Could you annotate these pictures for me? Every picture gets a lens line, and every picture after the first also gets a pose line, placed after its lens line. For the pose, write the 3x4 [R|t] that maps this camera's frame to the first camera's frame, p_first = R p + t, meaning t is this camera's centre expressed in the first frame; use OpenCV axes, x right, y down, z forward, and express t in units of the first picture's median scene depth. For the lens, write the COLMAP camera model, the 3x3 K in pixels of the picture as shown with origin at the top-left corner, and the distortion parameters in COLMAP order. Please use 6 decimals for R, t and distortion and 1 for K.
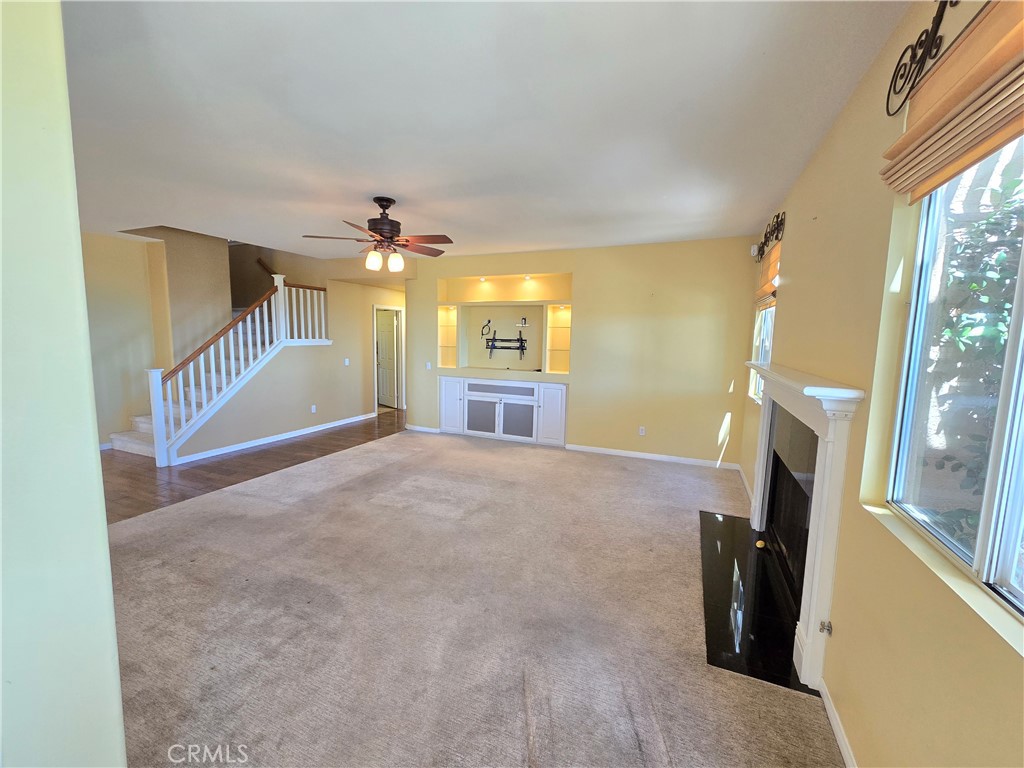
lens RADIAL K [[413.5, 0, 512.4], [0, 413.5, 382.1], [0, 0, 1]] dist [-0.000048, -0.000006]
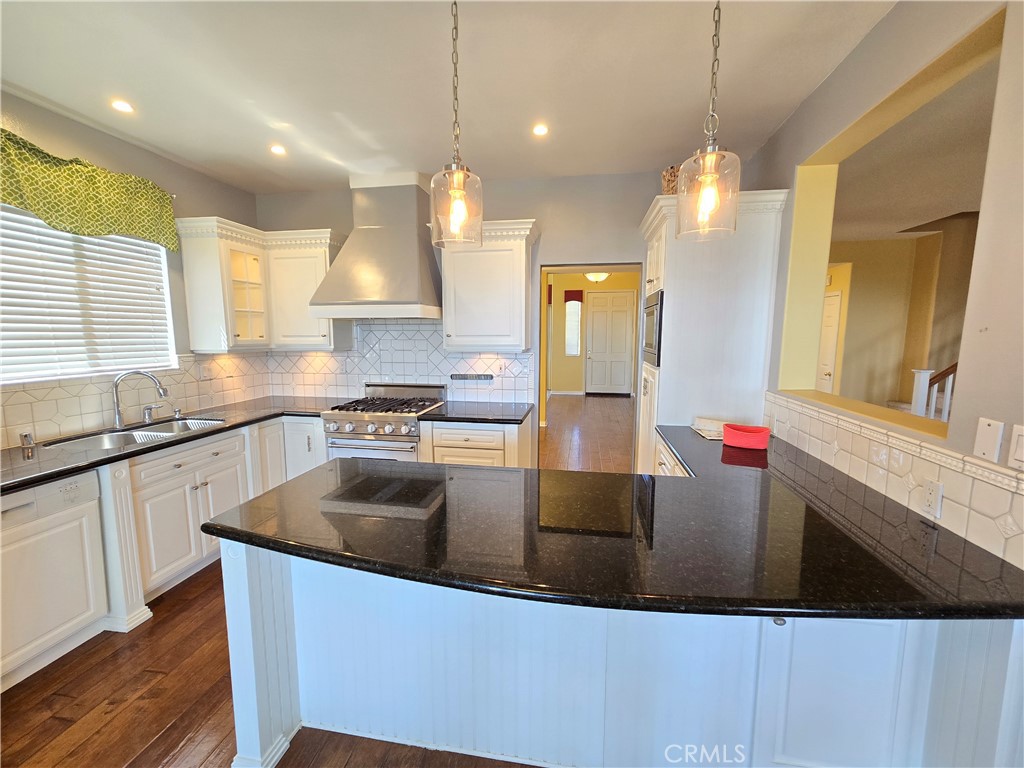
lens RADIAL K [[413.5, 0, 512.4], [0, 413.5, 382.7], [0, 0, 1]] dist [-0.000048, -0.000006]
pose [[-0.972436, 0.009709, -0.232966, 0.268904], [-0.043972, 0.973569, 0.224119, -0.167982], [0.228985, 0.228185, -0.946307, 1.650346]]
